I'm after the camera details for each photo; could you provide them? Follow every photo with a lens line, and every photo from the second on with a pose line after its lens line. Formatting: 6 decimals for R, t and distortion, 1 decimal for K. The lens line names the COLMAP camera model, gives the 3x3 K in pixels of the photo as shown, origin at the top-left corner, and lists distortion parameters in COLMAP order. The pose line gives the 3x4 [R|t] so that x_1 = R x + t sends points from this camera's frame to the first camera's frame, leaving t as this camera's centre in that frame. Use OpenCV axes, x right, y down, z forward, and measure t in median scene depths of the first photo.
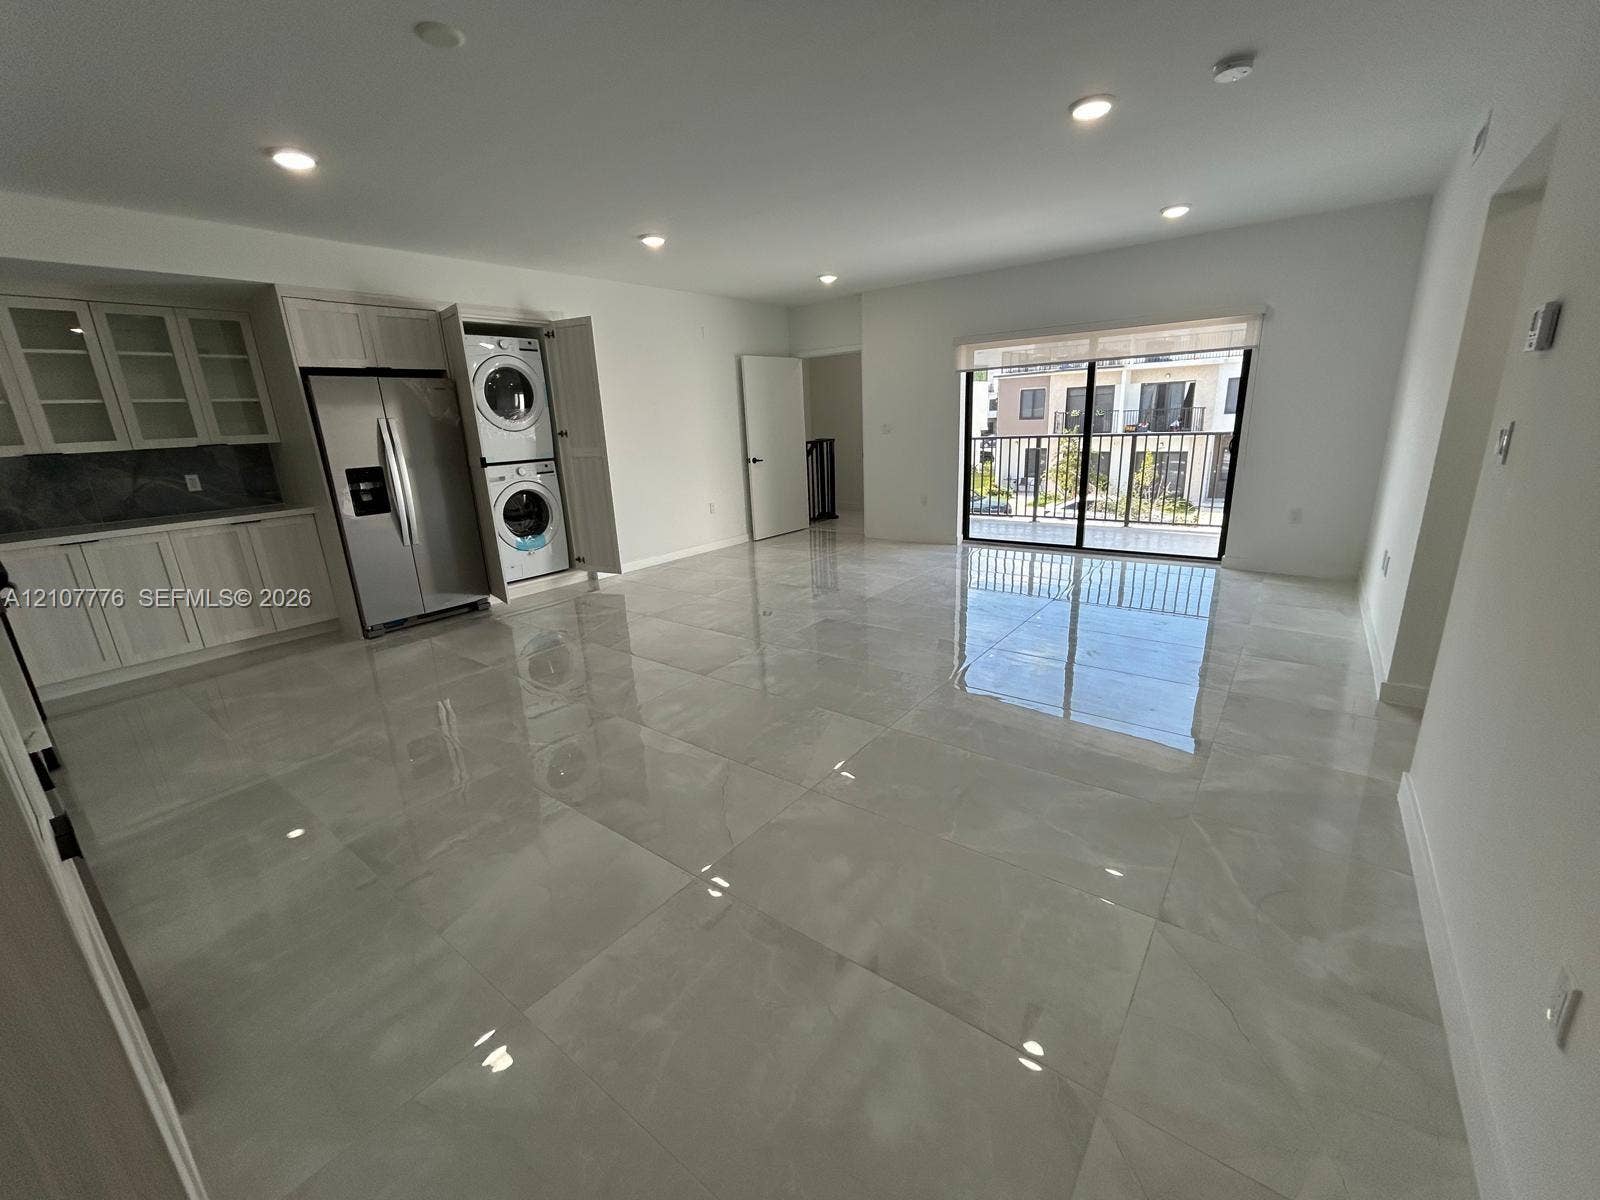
lens RADIAL K [[650.0, 0, 801.0], [0, 650.0, 597.6], [0, 0, 1]] dist [-0.001062, -0.000048]
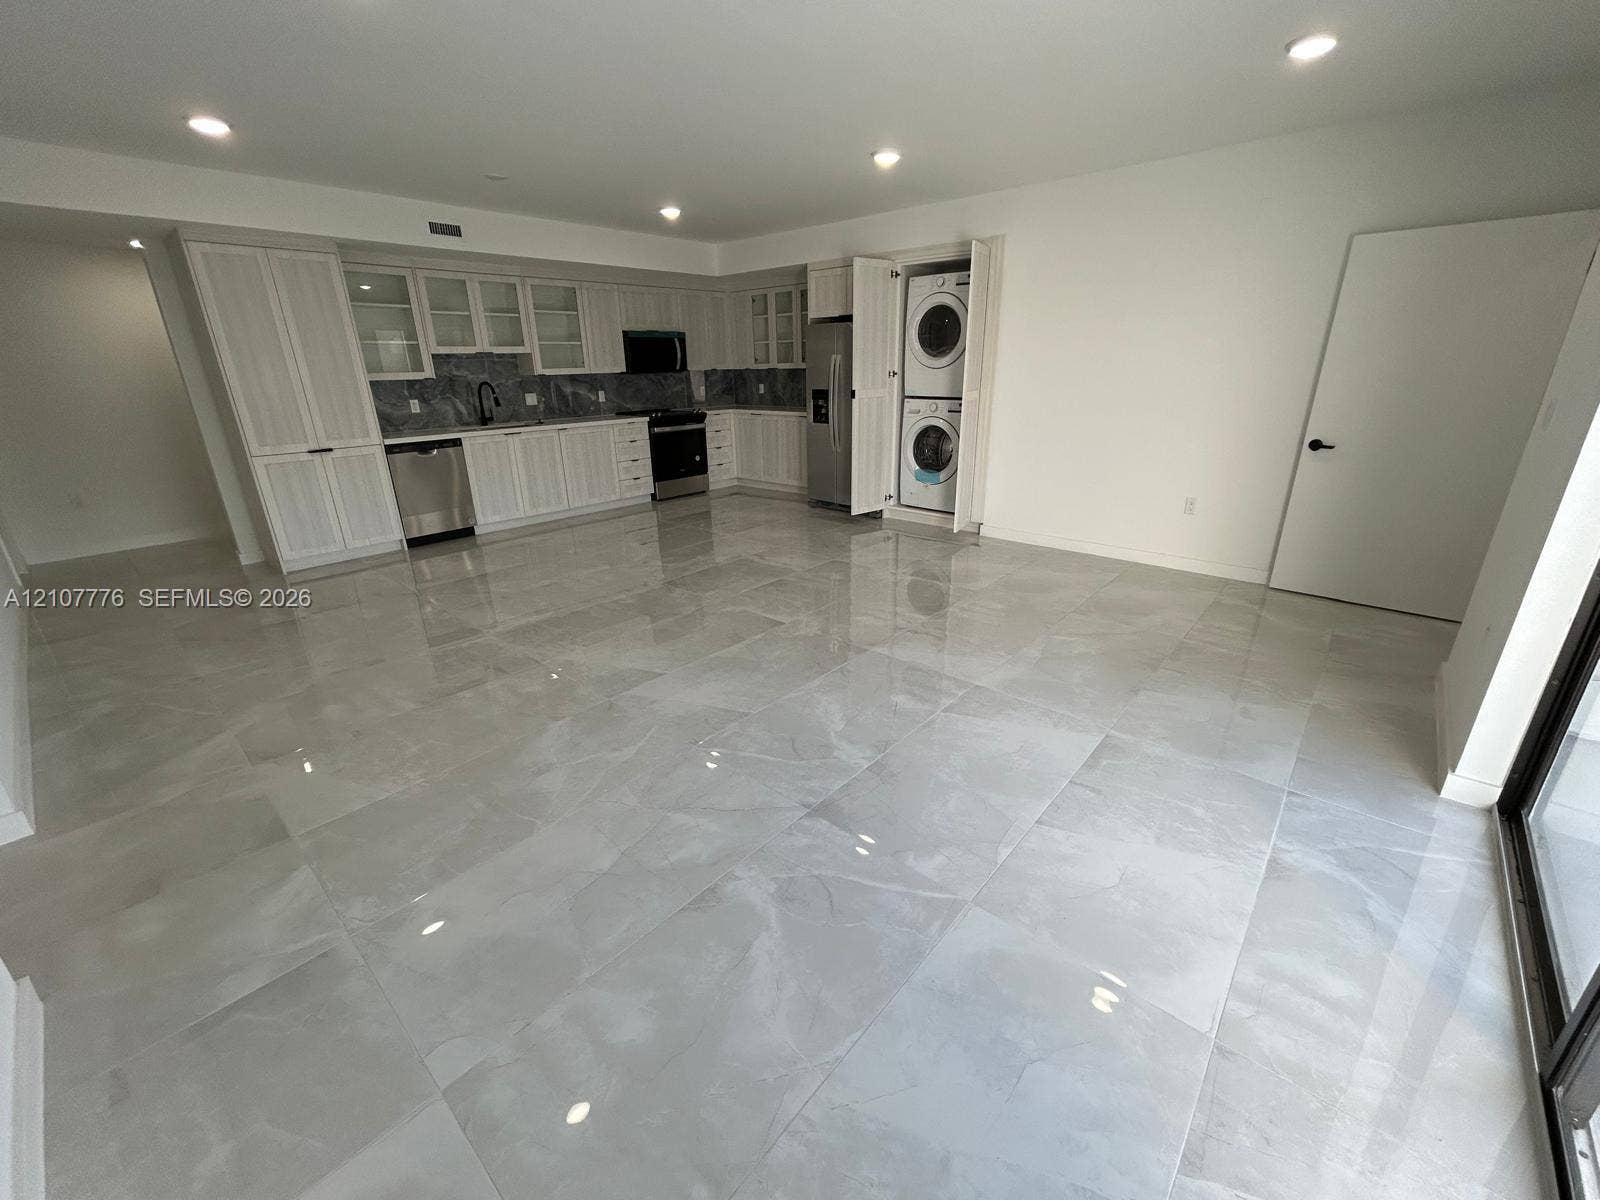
lens RADIAL K [[650.0, 0, 801.0], [0, 650.0, 597.6], [0, 0, 1]] dist [-0.001062, -0.000048]
pose [[-0.067543, 0.384931, -0.920471, 0.871355], [-0.250542, 0.886472, 0.389098, -0.358983], [0.965747, 0.256897, 0.036566, 1.079205]]
